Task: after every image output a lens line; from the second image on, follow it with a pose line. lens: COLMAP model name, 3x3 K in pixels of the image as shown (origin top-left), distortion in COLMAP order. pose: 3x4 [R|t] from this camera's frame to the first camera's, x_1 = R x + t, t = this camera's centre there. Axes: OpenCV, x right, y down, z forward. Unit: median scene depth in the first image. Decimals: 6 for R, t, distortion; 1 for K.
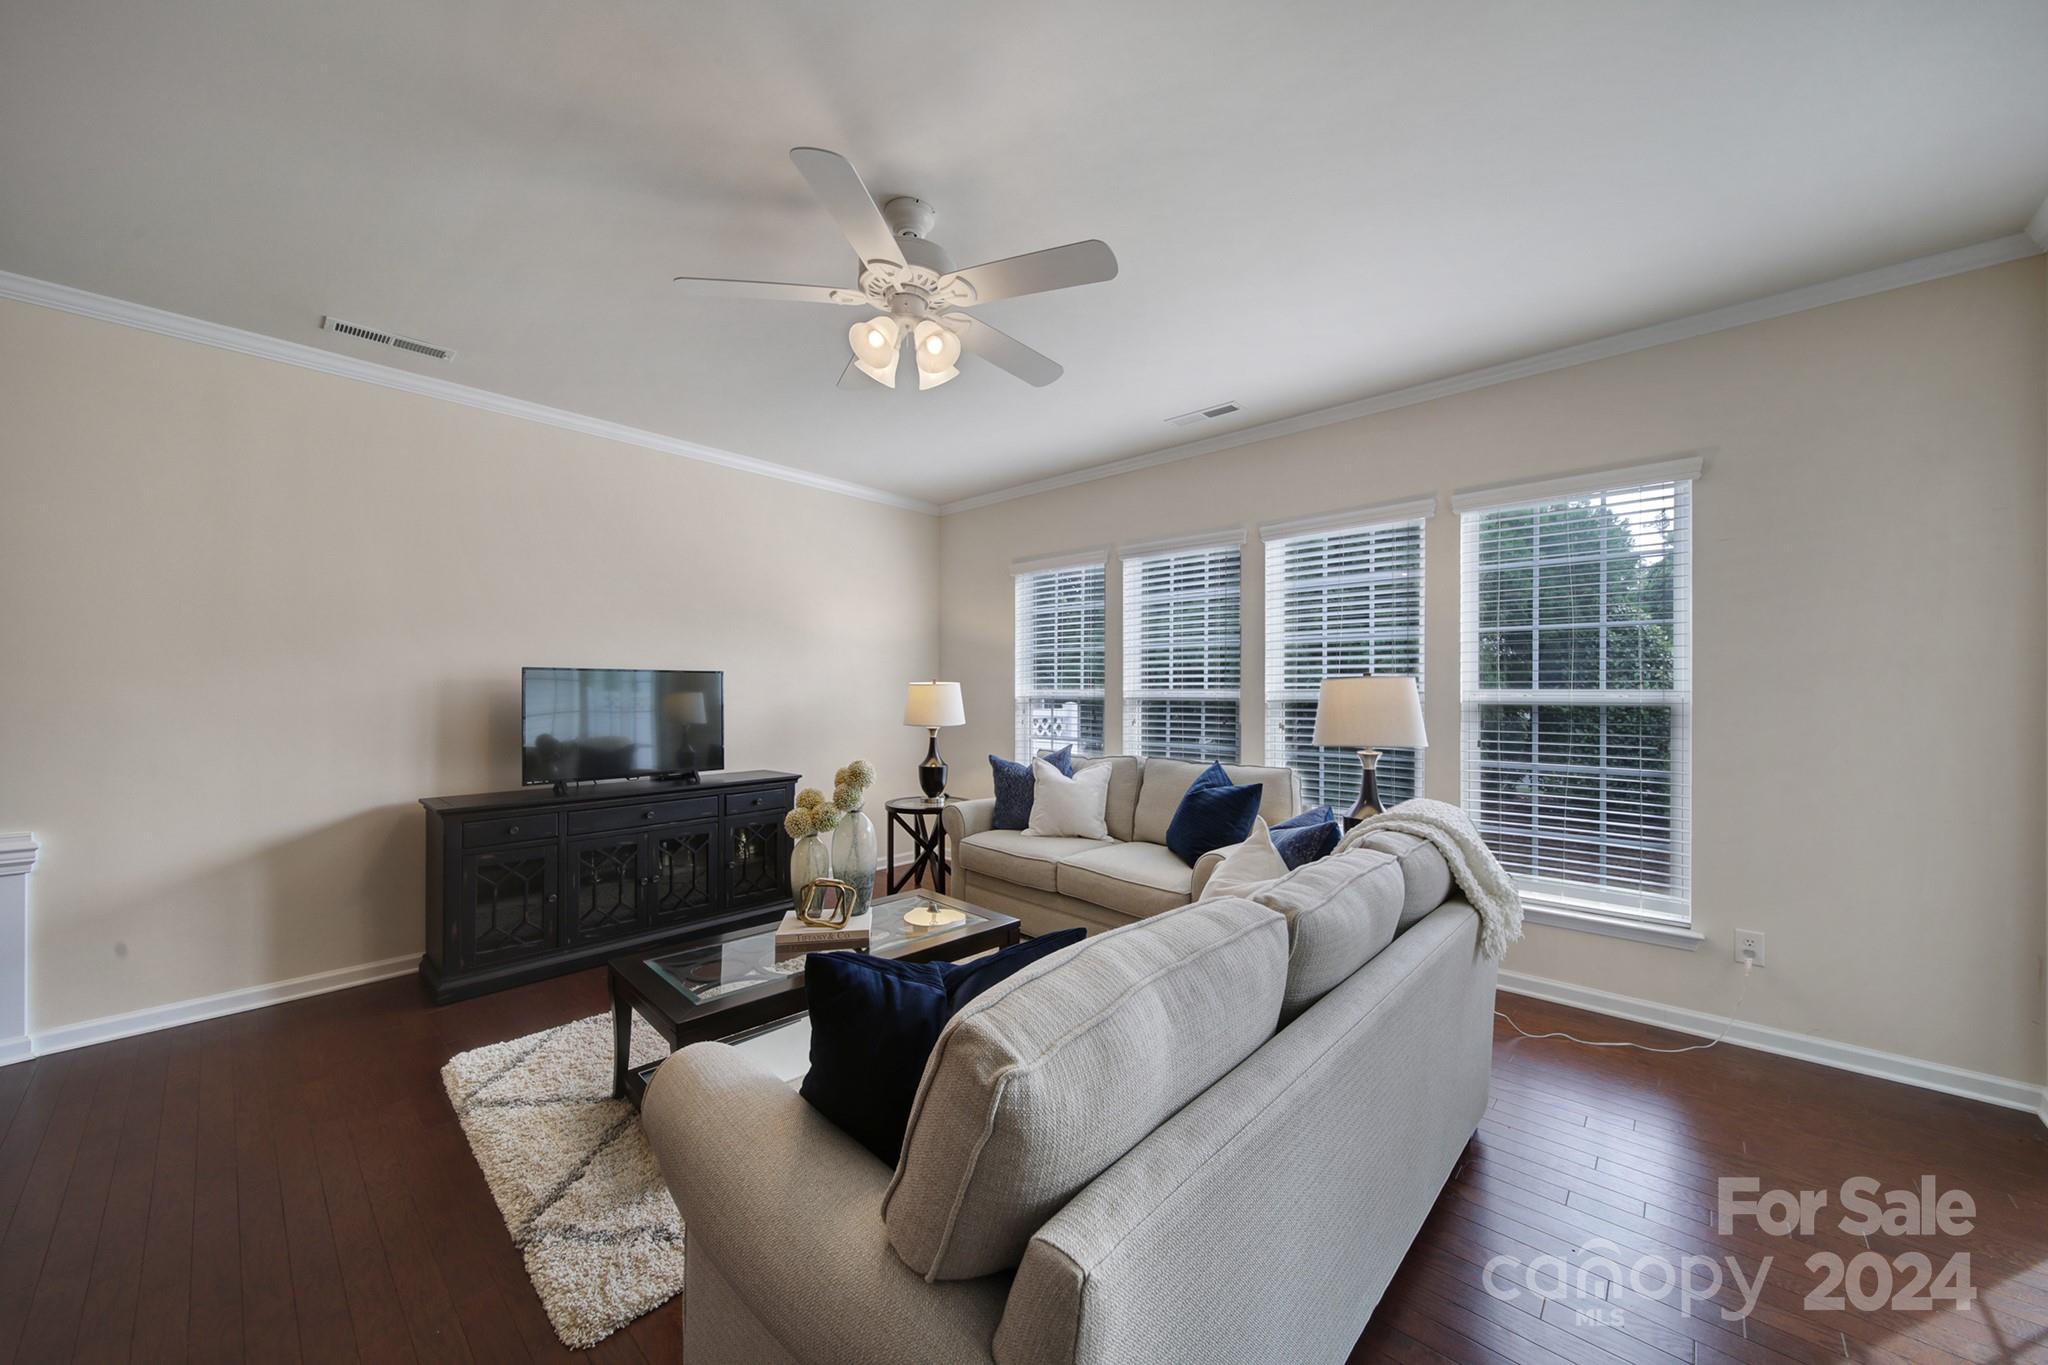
lens RADIAL K [[734.6, 0, 1032.6], [0, 734.6, 686.4], [0, 0, 1]] dist [-0.000399, 0.000052]
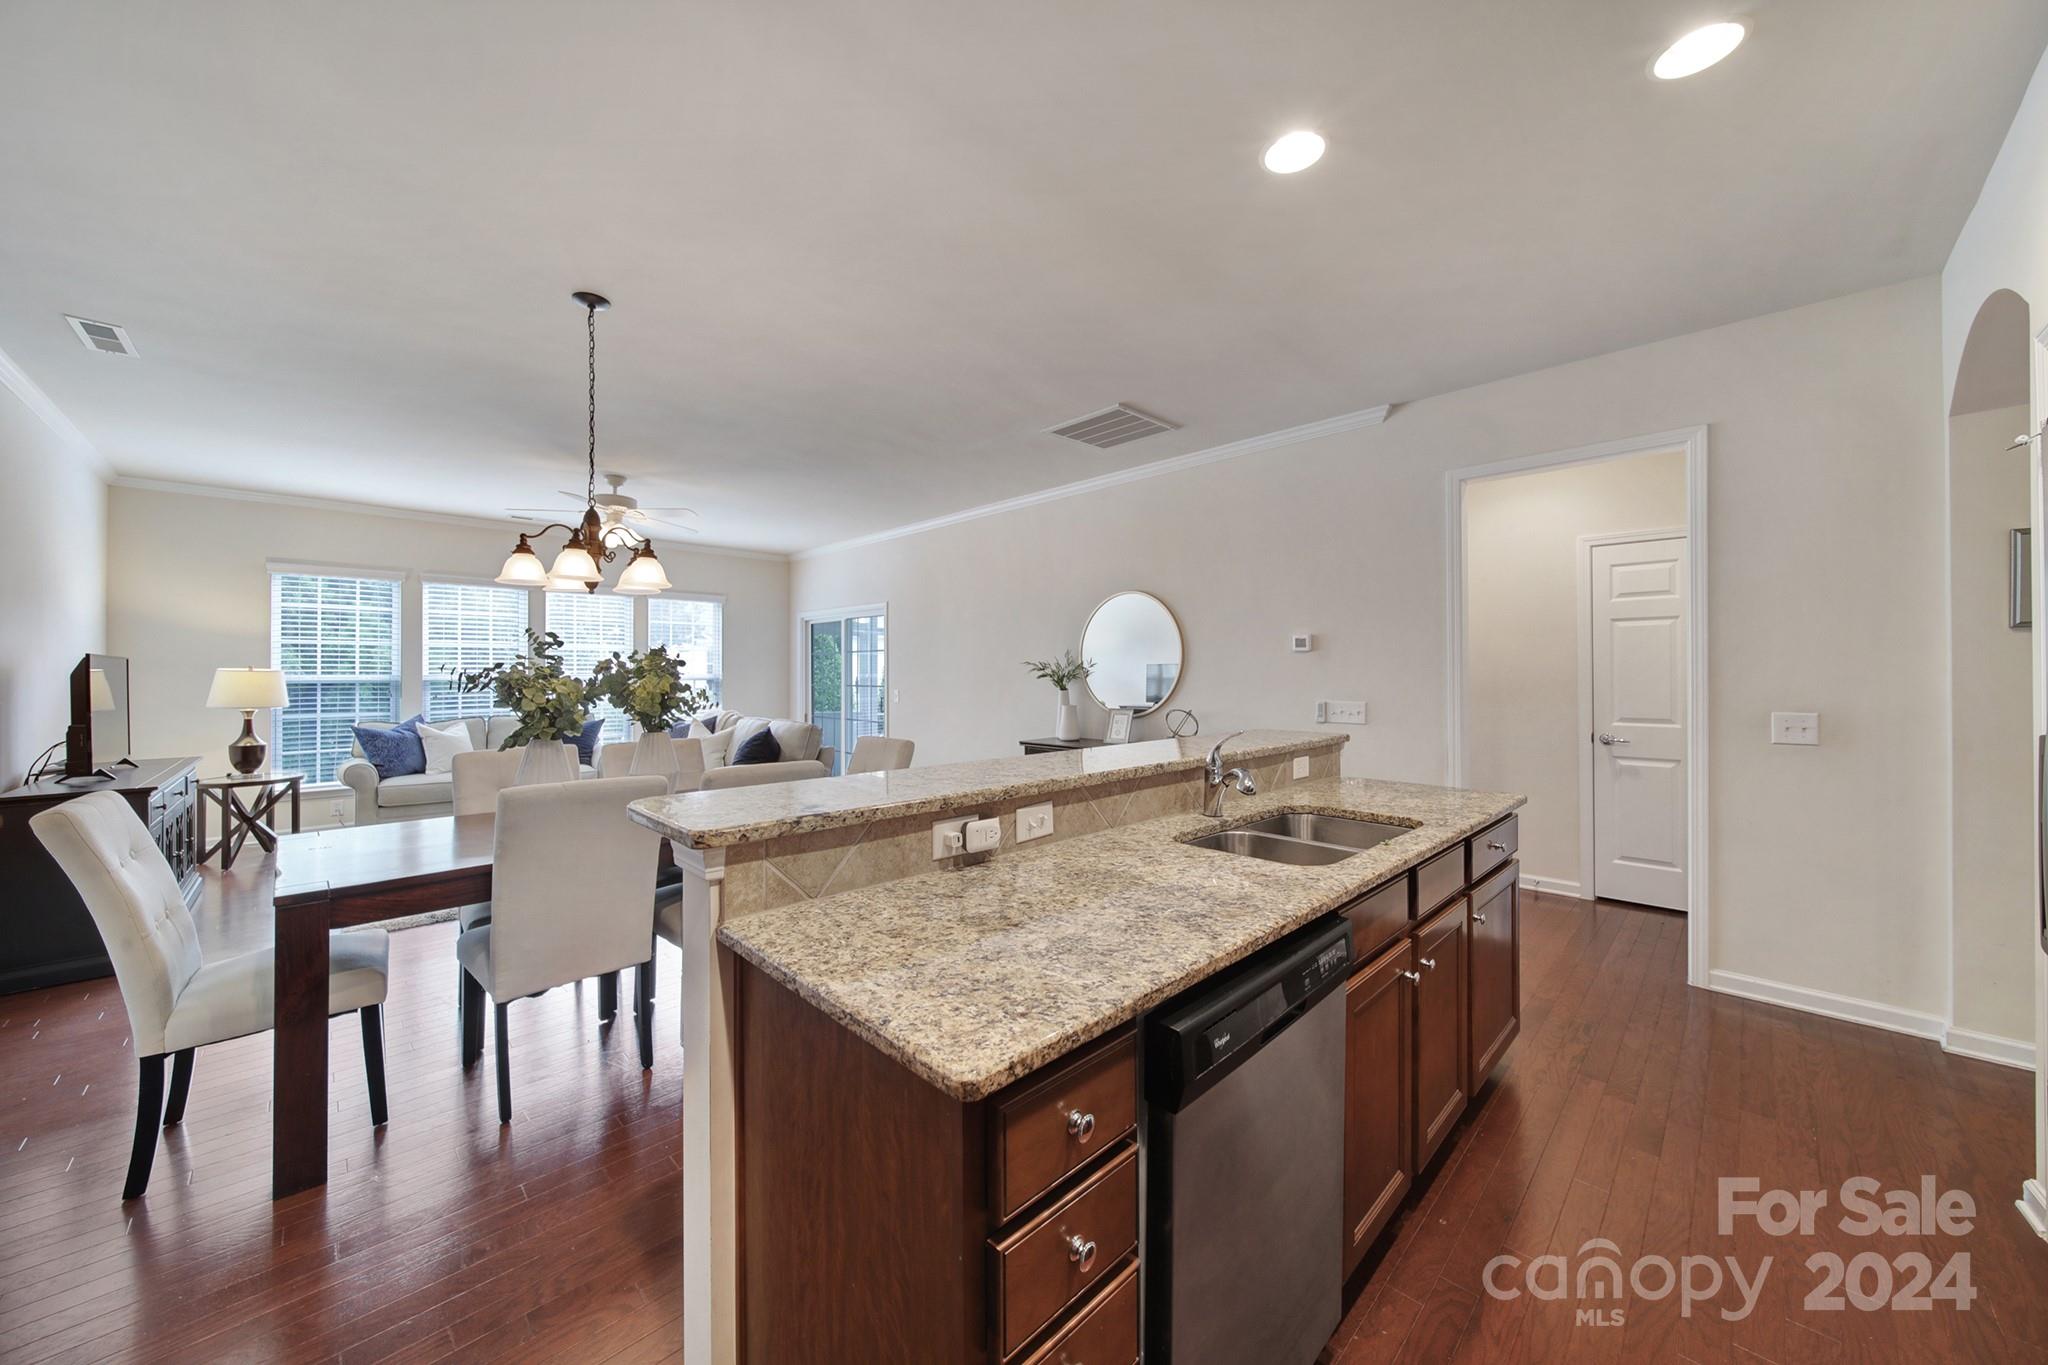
lens RADIAL K [[724.5, 0, 1023.6], [0, 724.5, 673.3], [0, 0, 1]] dist [-0.000524, -0.000197]
pose [[0.055934, 0.003900, 0.998427, -1.661459], [-0.007877, 0.999963, -0.003465, -0.005684], [-0.998403, -0.007671, 0.055962, -0.312177]]
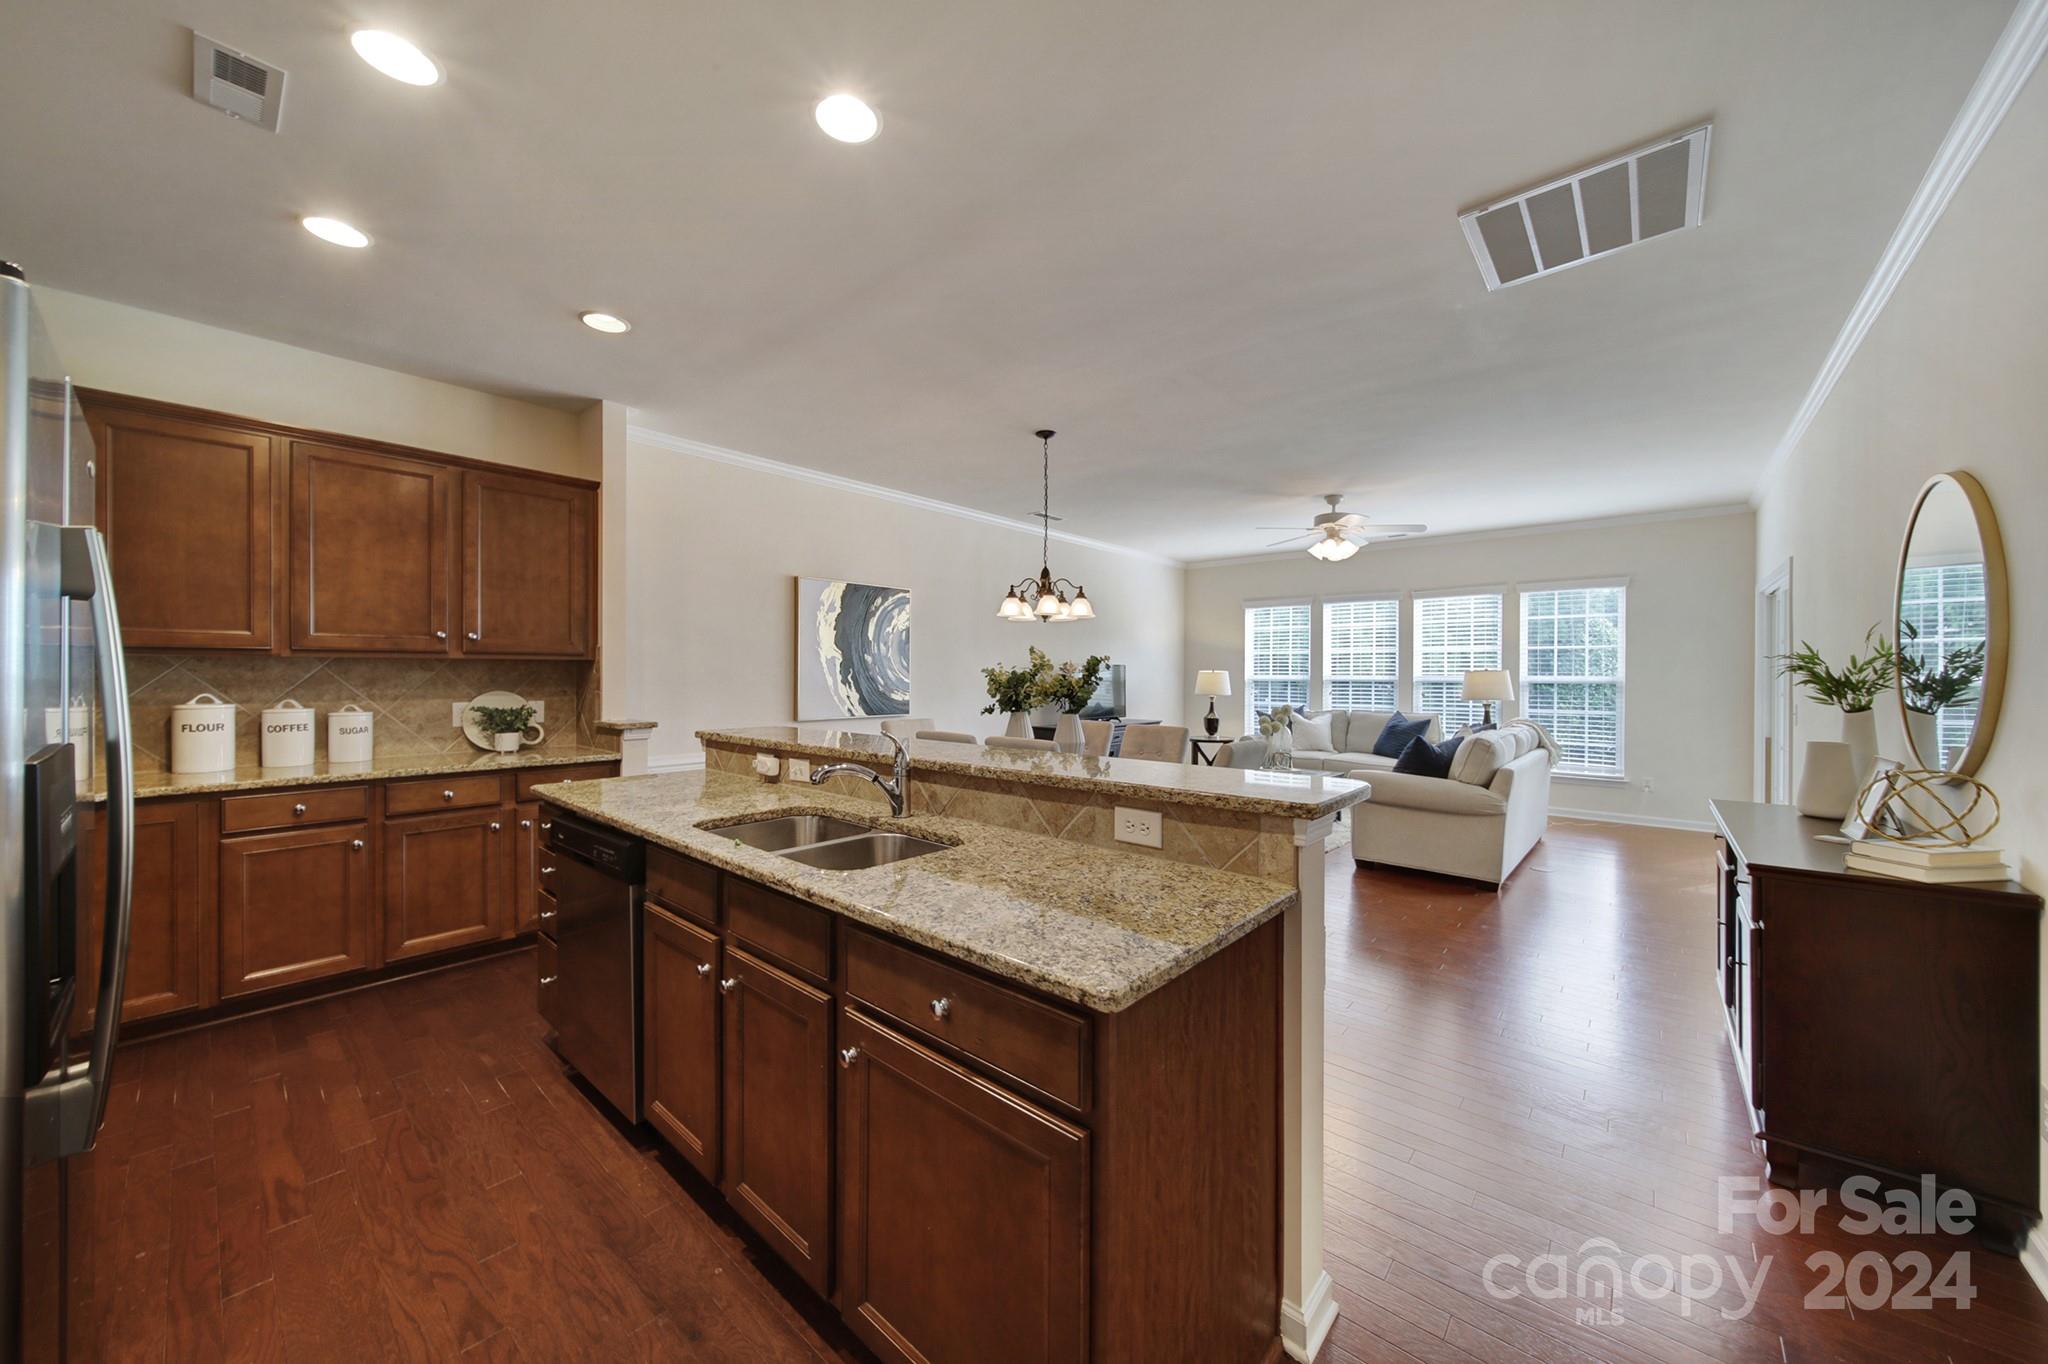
lens RADIAL K [[729.1, 0, 1019.4], [0, 729.1, 674.0], [0, 0, 1]] dist [0.001266, 0.000027]
pose [[0.999867, 0.003338, 0.015937, -0.912888], [-0.003384, 0.999990, 0.002843, -0.002629], [-0.015928, -0.002896, 0.999869, -1.104861]]
